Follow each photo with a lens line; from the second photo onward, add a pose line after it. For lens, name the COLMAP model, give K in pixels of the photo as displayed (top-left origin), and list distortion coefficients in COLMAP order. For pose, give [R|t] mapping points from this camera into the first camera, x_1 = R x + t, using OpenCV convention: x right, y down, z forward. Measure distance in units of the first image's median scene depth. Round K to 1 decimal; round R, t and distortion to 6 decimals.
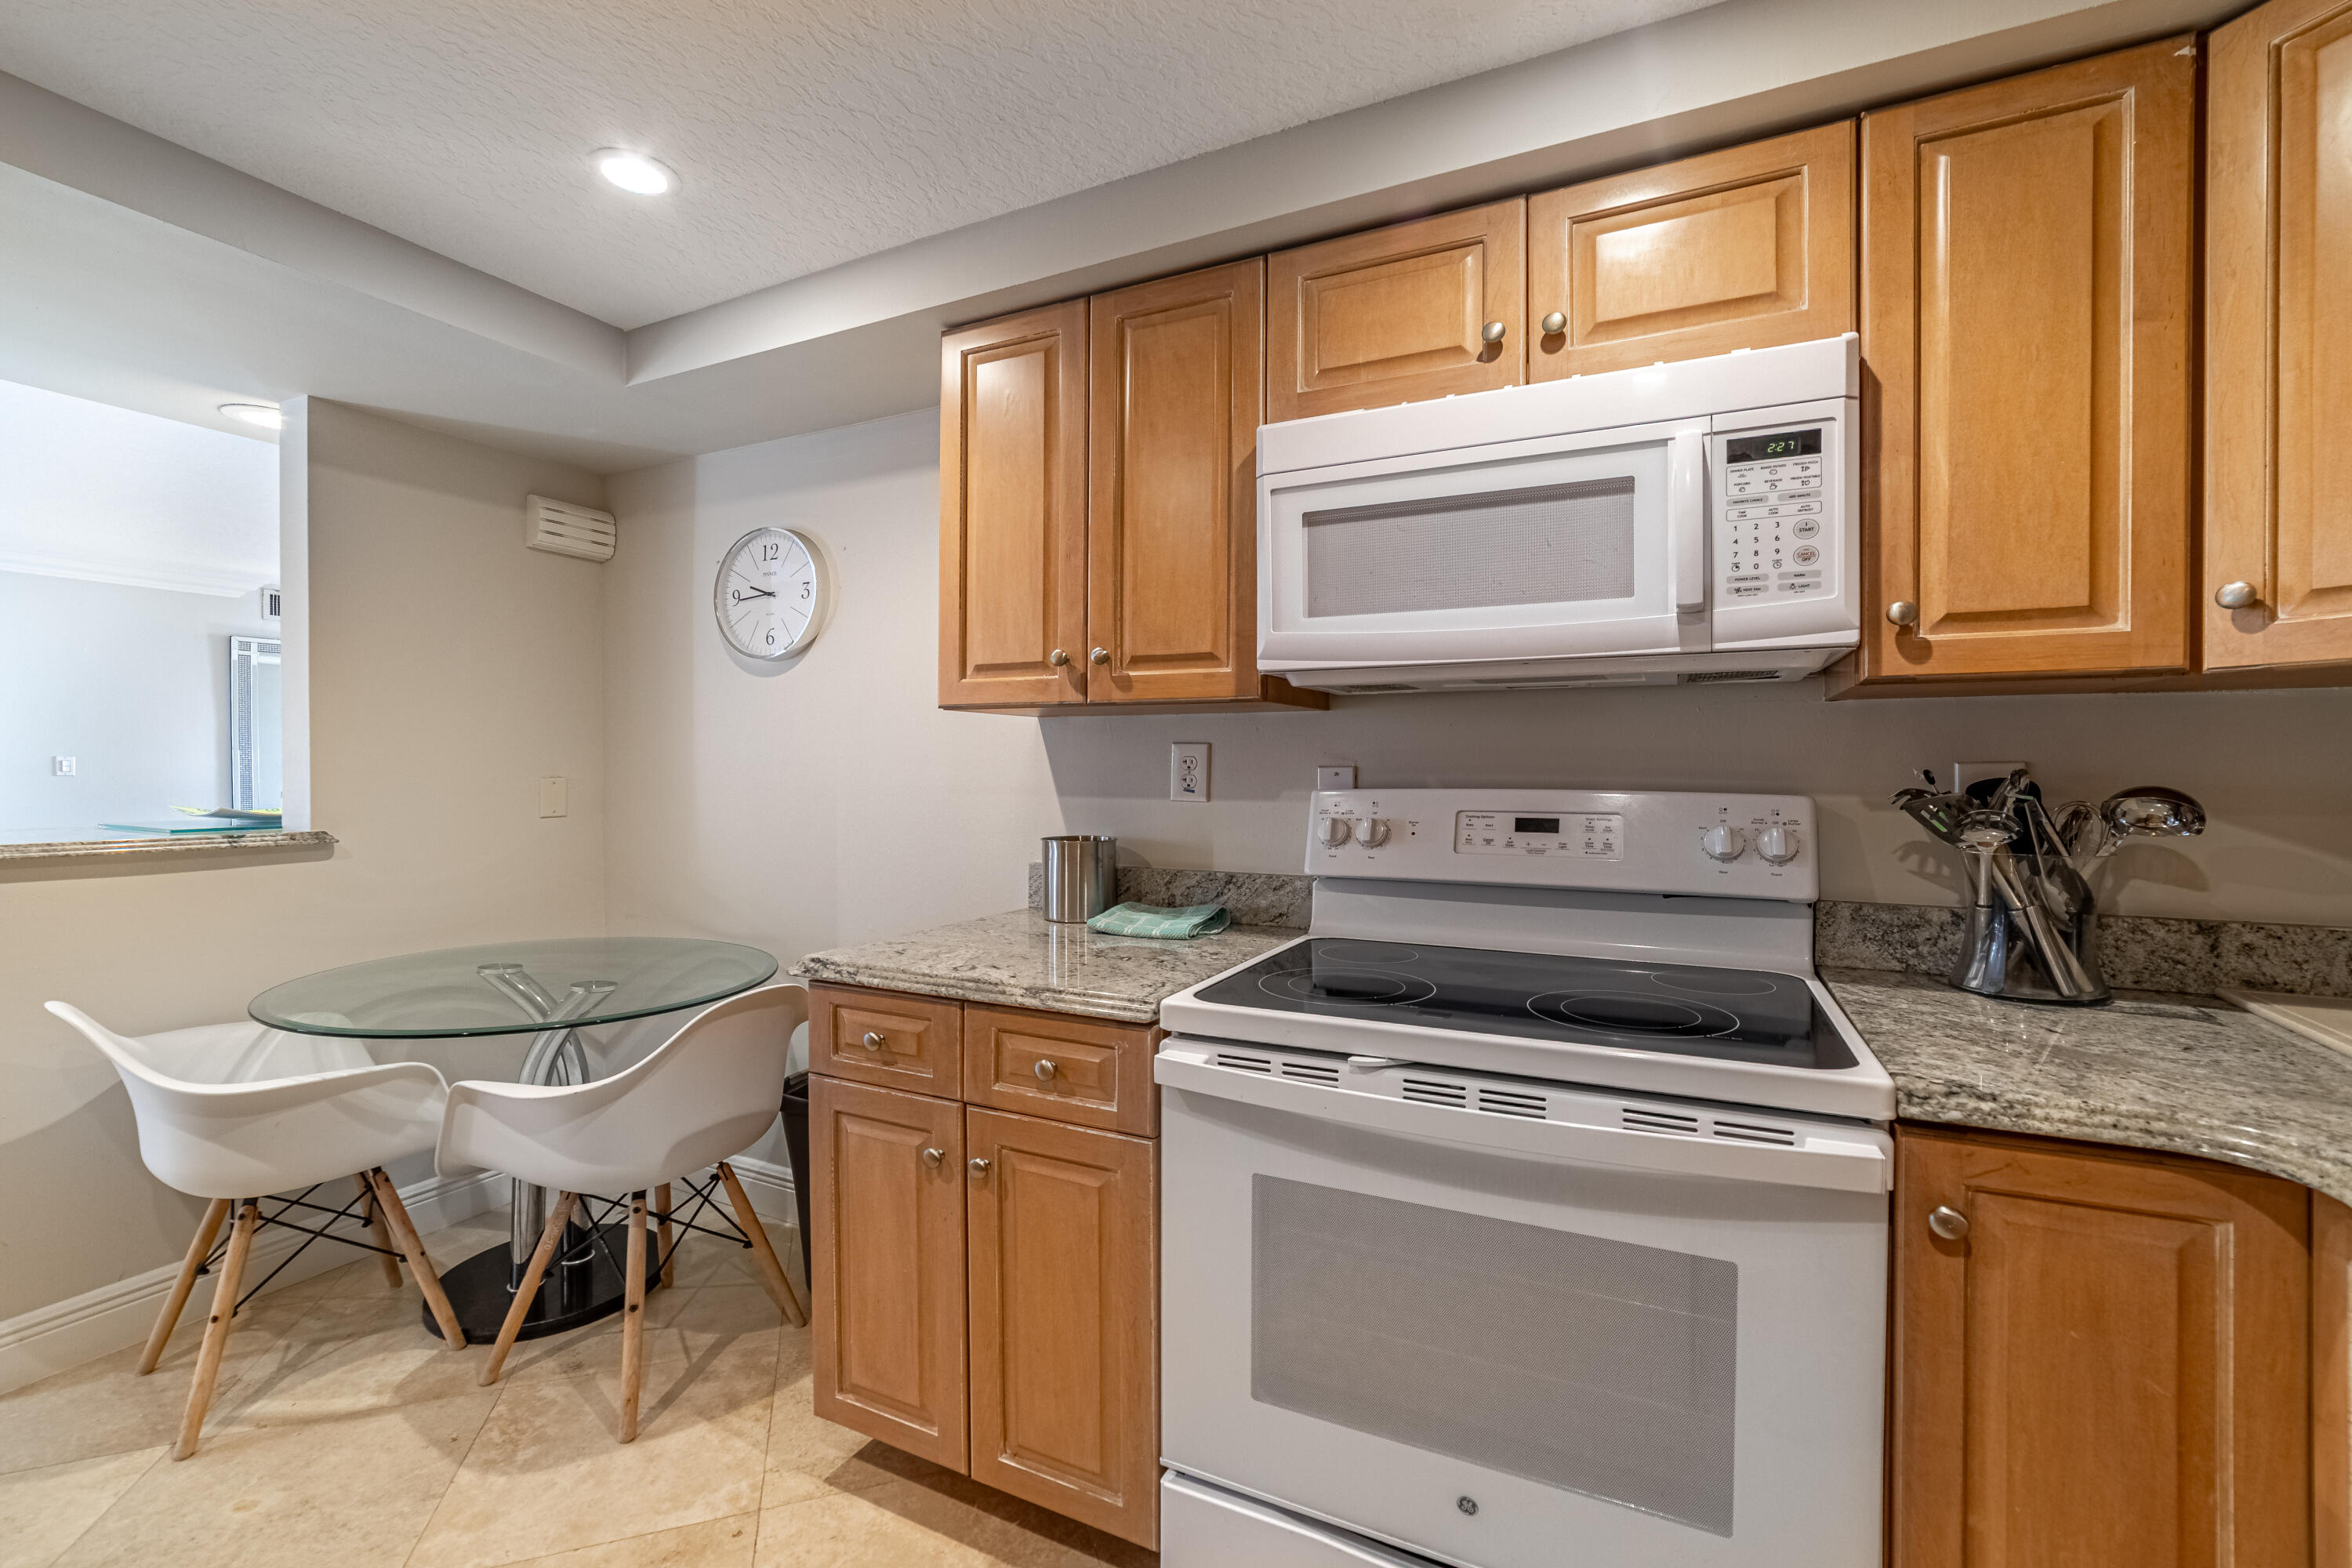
lens RADIAL K [[912.3, 0, 1234.3], [0, 912.3, 767.5], [0, 0, 1]] dist [-0.007801, 0.001001]
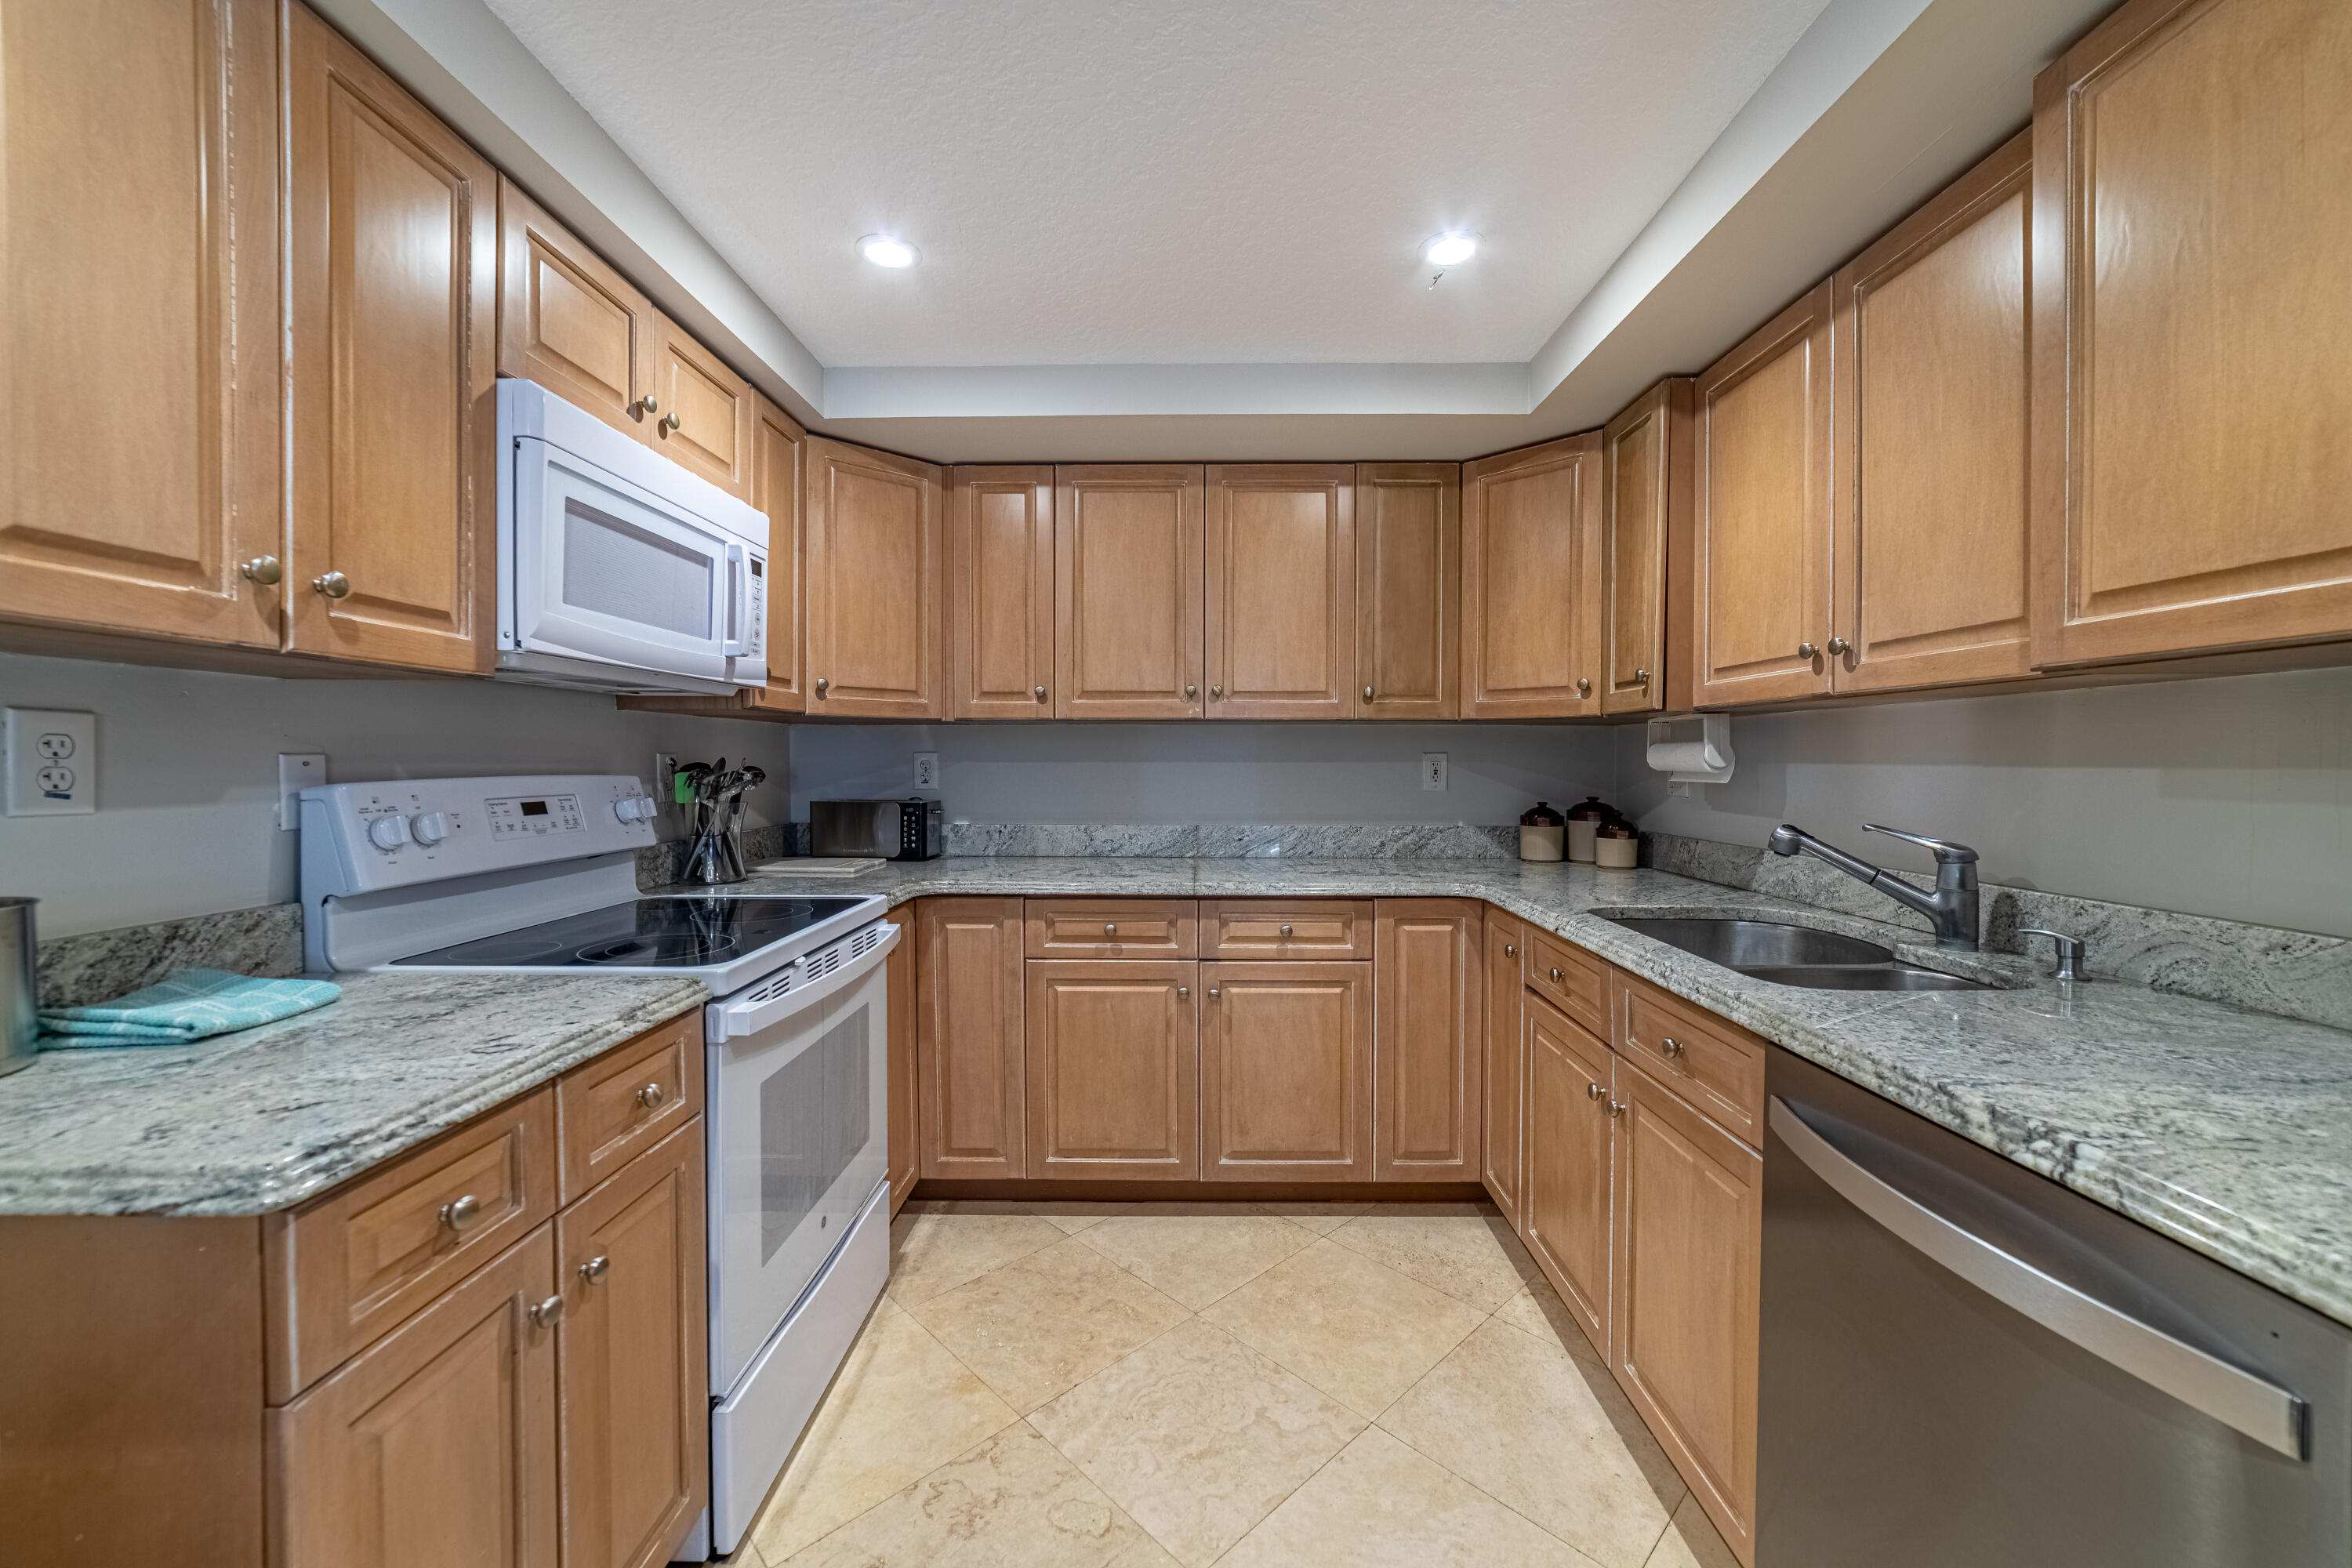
lens RADIAL K [[912.3, 0, 1184.5], [0, 912.3, 772.6], [0, 0, 1]] dist [-0.007801, 0.001001]
pose [[-0.384314, -0.015355, 0.923075, -0.972354], [-0.001893, 0.999873, 0.015844, 0.001081], [-0.923201, 0.004342, -0.384294, 0.682304]]
